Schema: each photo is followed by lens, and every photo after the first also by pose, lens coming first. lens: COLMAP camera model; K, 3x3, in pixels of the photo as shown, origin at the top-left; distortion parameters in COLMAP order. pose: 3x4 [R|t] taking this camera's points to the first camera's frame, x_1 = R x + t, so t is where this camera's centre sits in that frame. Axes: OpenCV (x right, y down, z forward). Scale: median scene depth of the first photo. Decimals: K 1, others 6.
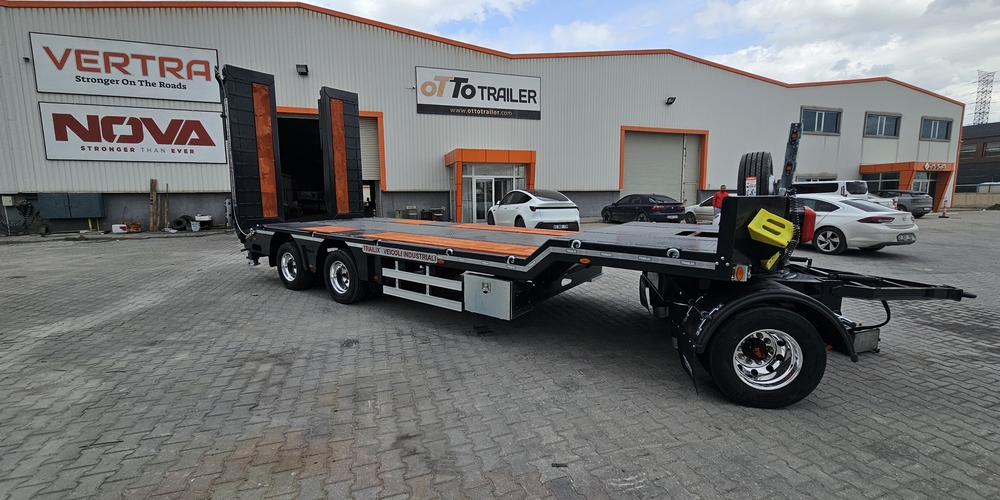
lens RADIAL K [[408.7, 0, 508.1], [0, 408.7, 251.8], [0, 0, 1]] dist [-0.002240, 0.000668]
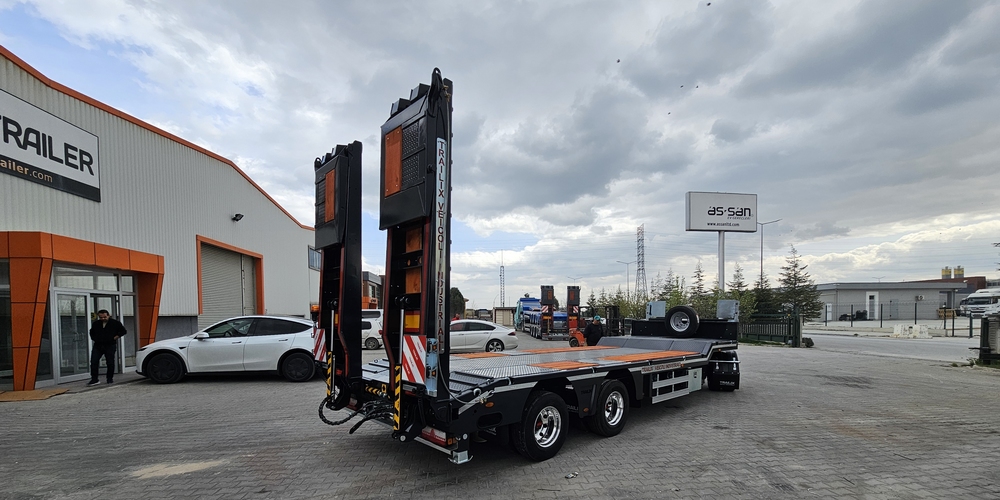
lens RADIAL K [[408.7, 0, 509.2], [0, 408.7, 325.6], [0, 0, 1]] dist [-0.002240, 0.000668]
pose [[0.197237, -0.019267, 0.980167, -0.525818], [0.138862, 0.990275, -0.008477, -0.059193], [-0.970472, 0.137780, 0.197994, 0.381531]]
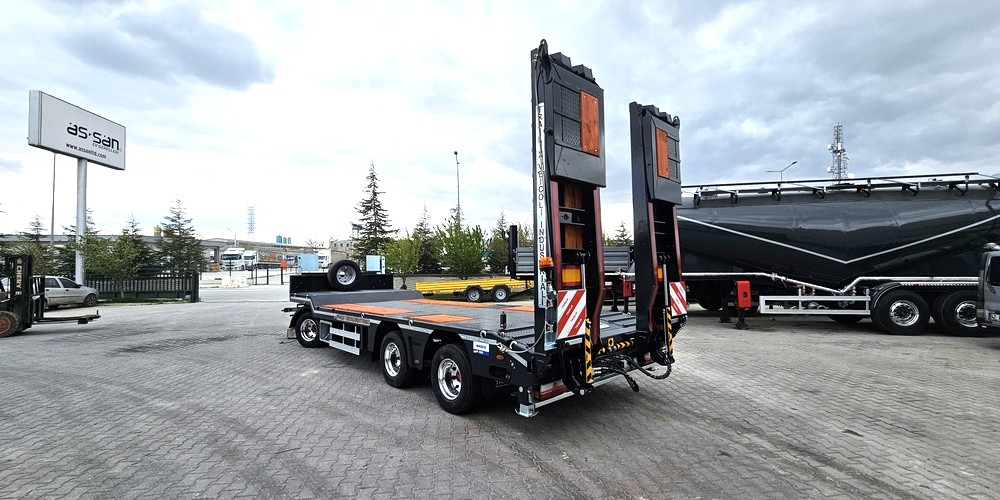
lens RADIAL K [[408.7, 0, 506.2], [0, 408.7, 250.4], [0, 0, 1]] dist [-0.002240, 0.000668]
pose [[-0.977671, 0.020023, 0.209185, -0.245817], [0.041856, 0.994059, 0.100473, -0.128185], [-0.205931, 0.106986, -0.972701, 0.828163]]
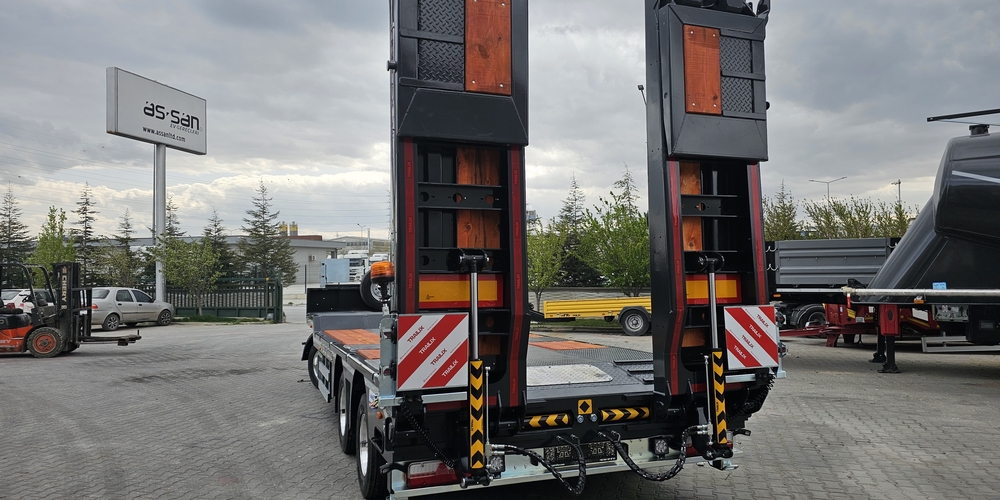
lens RADIAL K [[666.3, 0, 504.0], [0, 666.3, 246.9], [0, 0, 1]] dist [0.076919, -0.067676]
pose [[-0.819787, 0.036277, 0.571519, -0.391919], [0.092668, 0.993242, 0.069878, -0.119146], [-0.565122, 0.110246, -0.817608, 0.775049]]
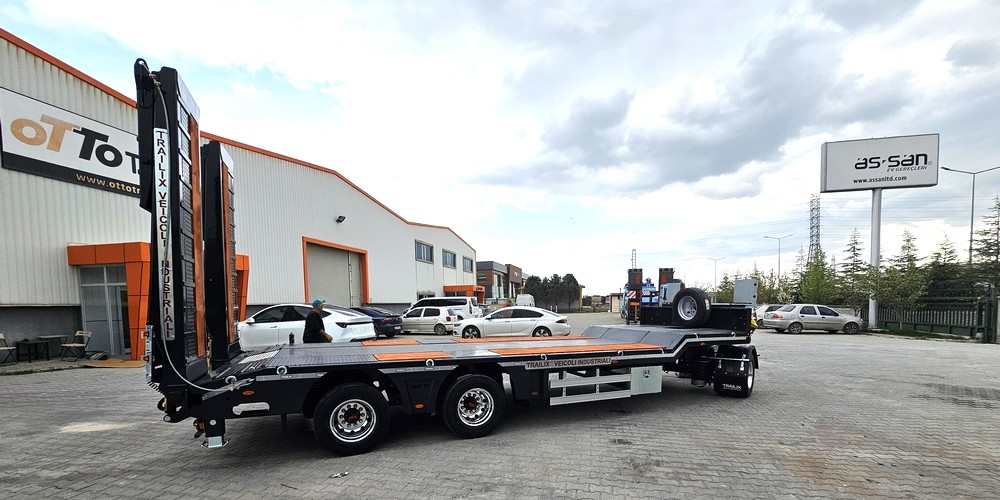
lens RADIAL K [[408.7, 0, 508.4], [0, 408.7, 326.3], [0, 0, 1]] dist [-0.002240, 0.000668]
pose [[0.513978, -0.048733, 0.856418, -0.410812], [0.127774, 0.991596, -0.020258, -0.029445], [-0.848234, 0.119840, 0.515886, 0.179178]]
